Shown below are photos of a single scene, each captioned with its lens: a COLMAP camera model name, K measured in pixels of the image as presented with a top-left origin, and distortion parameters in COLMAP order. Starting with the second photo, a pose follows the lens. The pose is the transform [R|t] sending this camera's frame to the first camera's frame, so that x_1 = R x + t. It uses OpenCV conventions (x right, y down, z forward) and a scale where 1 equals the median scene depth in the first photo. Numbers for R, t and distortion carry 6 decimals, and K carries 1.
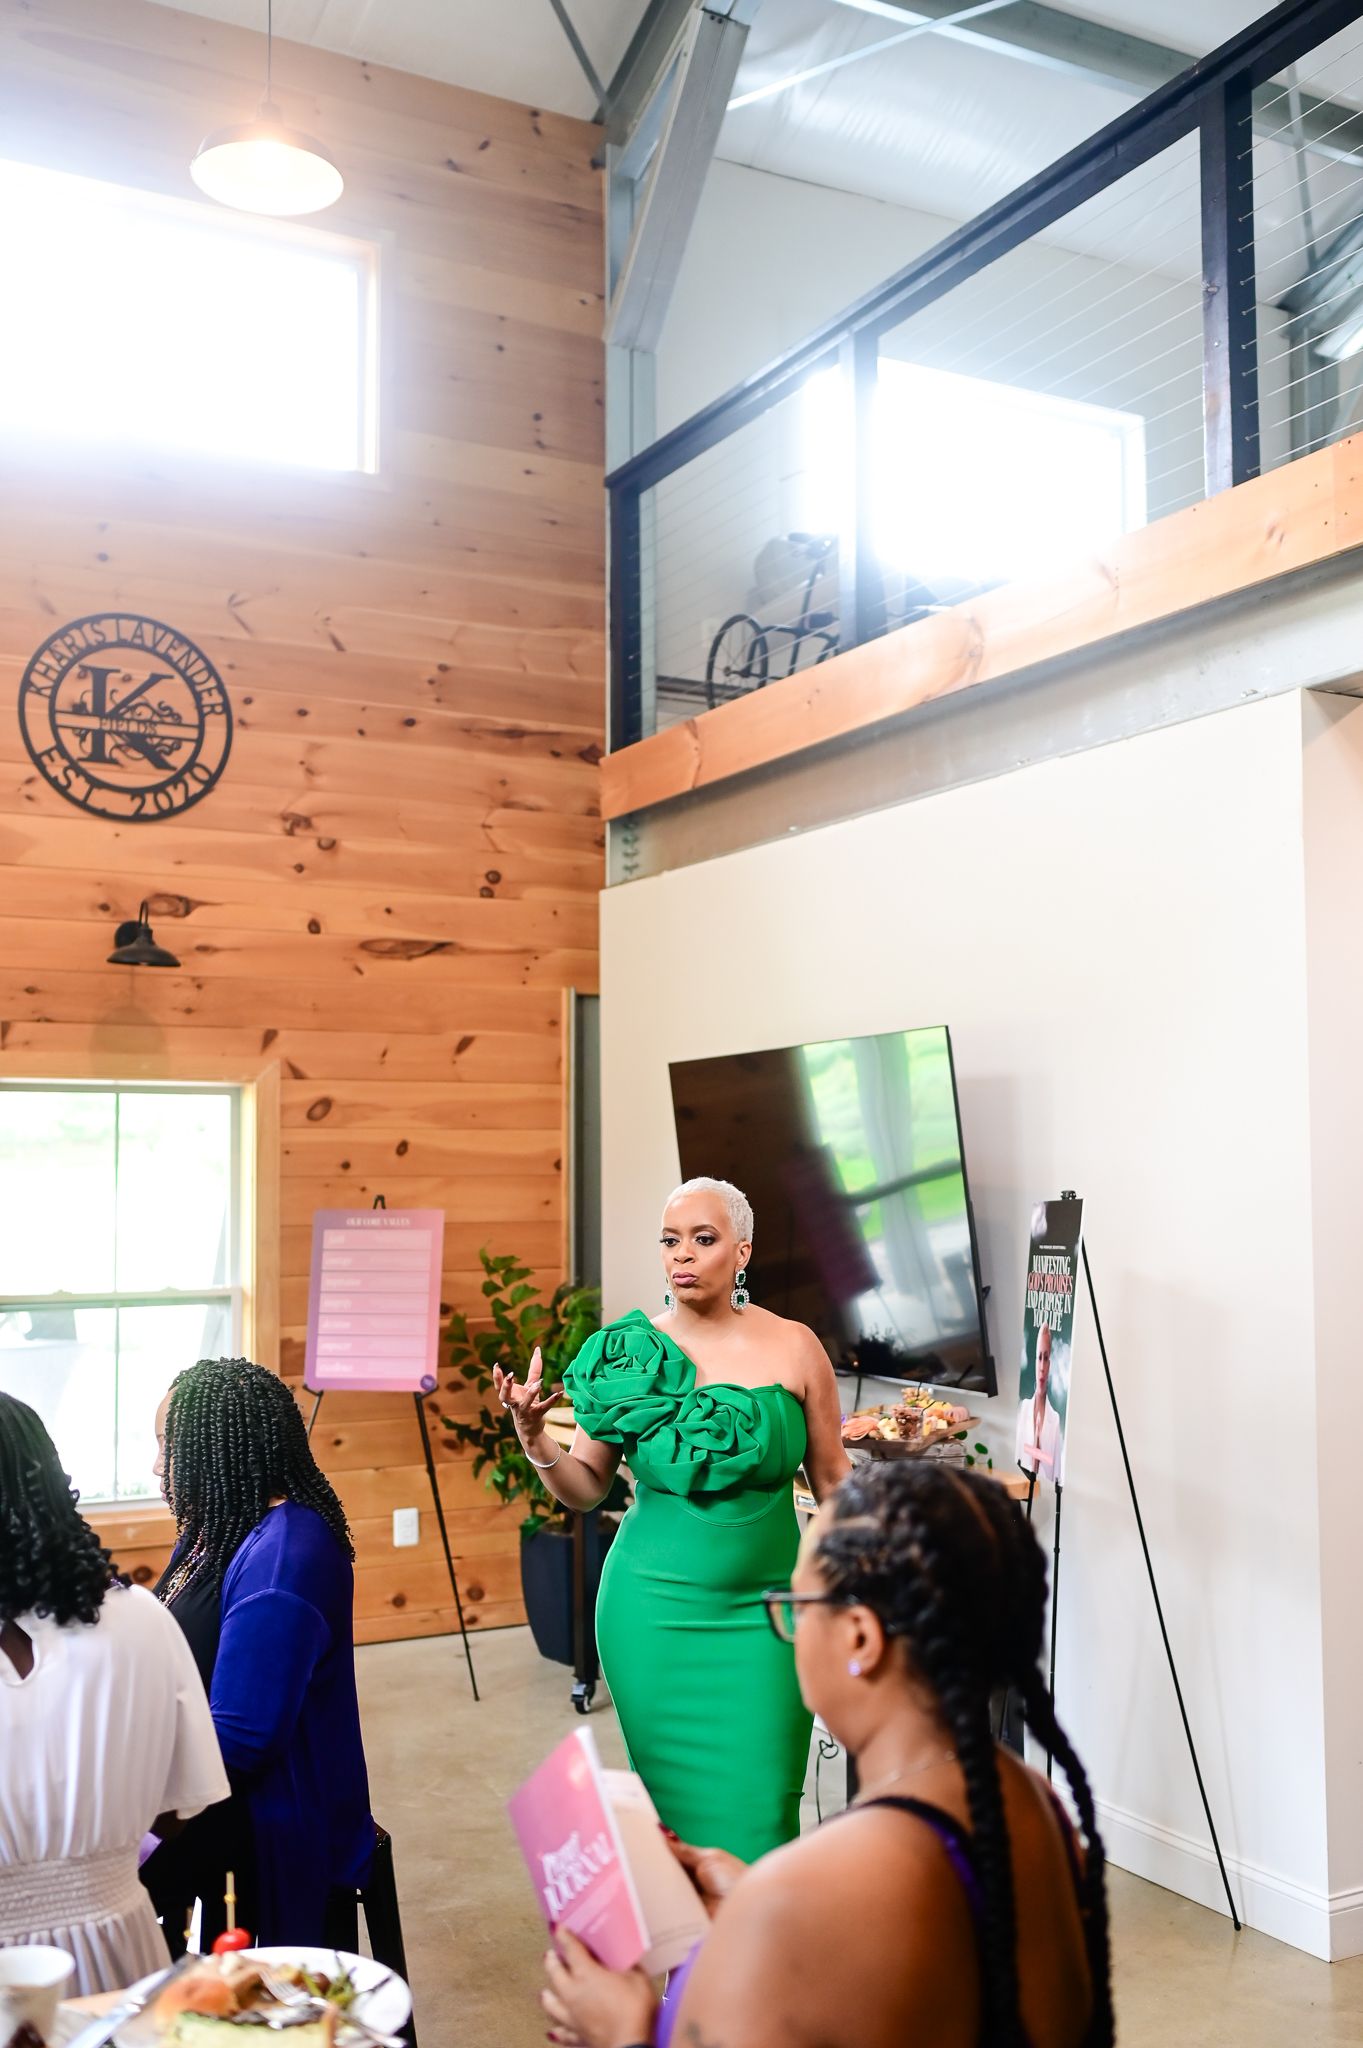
lens RADIAL K [[2003.6, 0, 691.0], [0, 2003.6, 1052.7], [0, 0, 1]] dist [-0.003916, -0.009134]
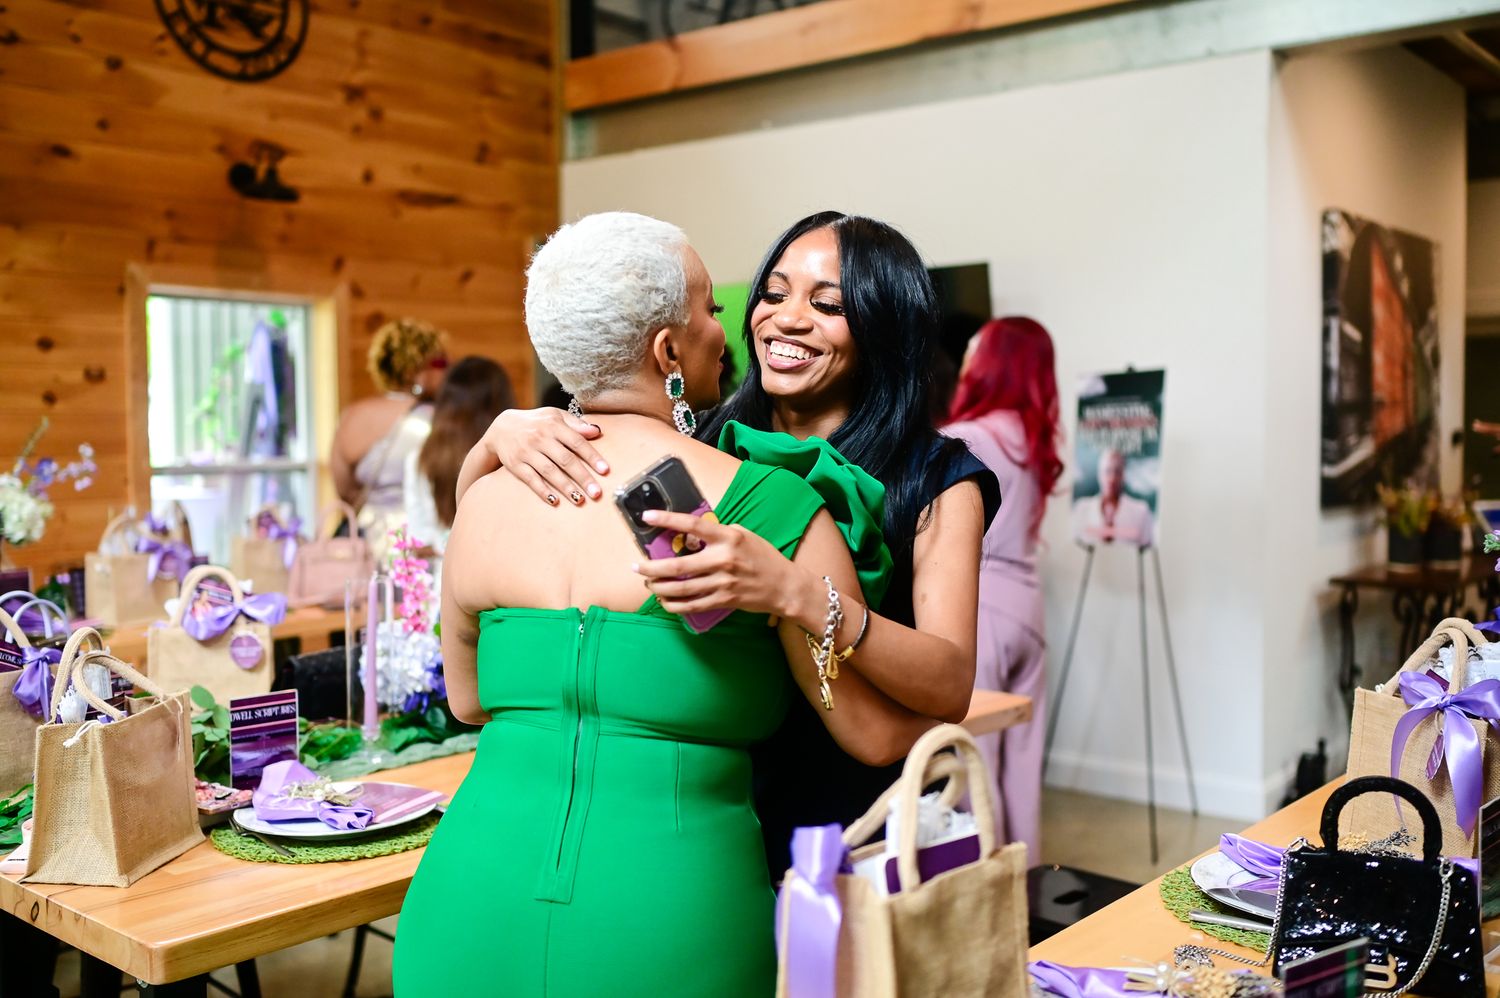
lens RADIAL K [[1467.5, 0, 751.5], [0, 1467.5, 478.9], [0, 0, 1]] dist [-0.003916, -0.009134]
pose [[0.924342, -0.017236, 0.381176, -0.331350], [-0.020948, 0.995180, 0.095799, 0.034305], [-0.380990, -0.096535, 0.919526, 0.034115]]
